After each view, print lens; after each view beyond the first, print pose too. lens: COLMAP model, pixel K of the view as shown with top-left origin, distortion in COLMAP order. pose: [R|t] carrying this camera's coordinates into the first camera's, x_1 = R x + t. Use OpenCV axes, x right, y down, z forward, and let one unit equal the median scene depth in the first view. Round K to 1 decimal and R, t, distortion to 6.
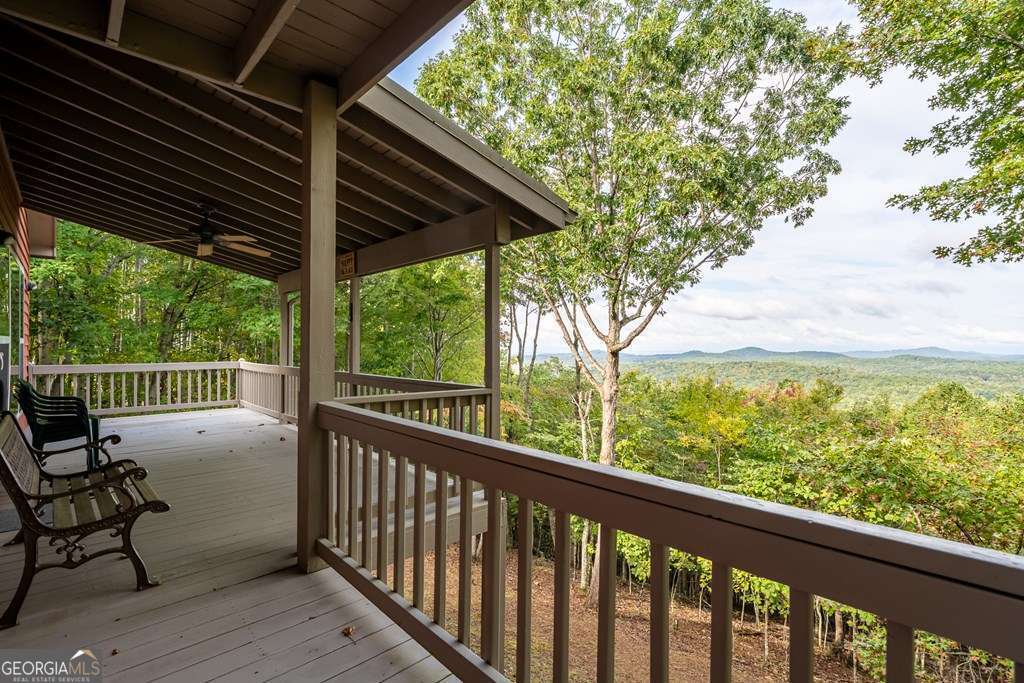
lens RADIAL K [[453.1, 0, 516.8], [0, 453.1, 344.6], [0, 0, 1]] dist [0.000146, 0.000109]
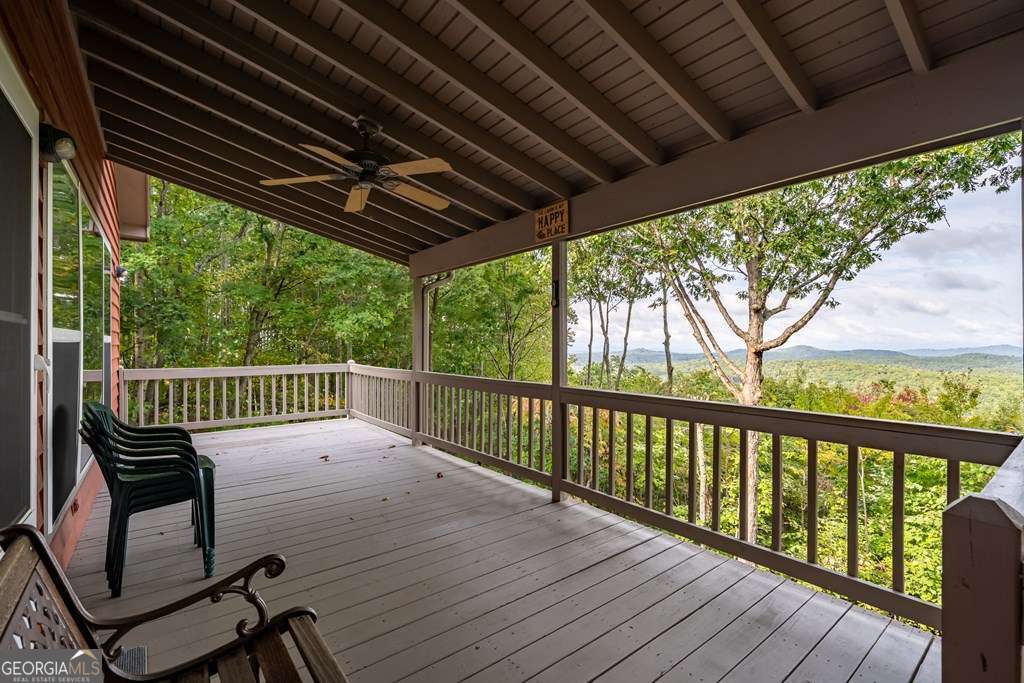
lens RADIAL K [[442.7, 0, 521.1], [0, 442.7, 342.9], [0, 0, 1]] dist [0.001061, -0.000230]
pose [[0.995280, -0.002996, -0.096996, -0.141981], [0.002885, 0.999995, -0.001287, 0.000545], [0.096999, 0.001001, 0.995284, 0.140966]]
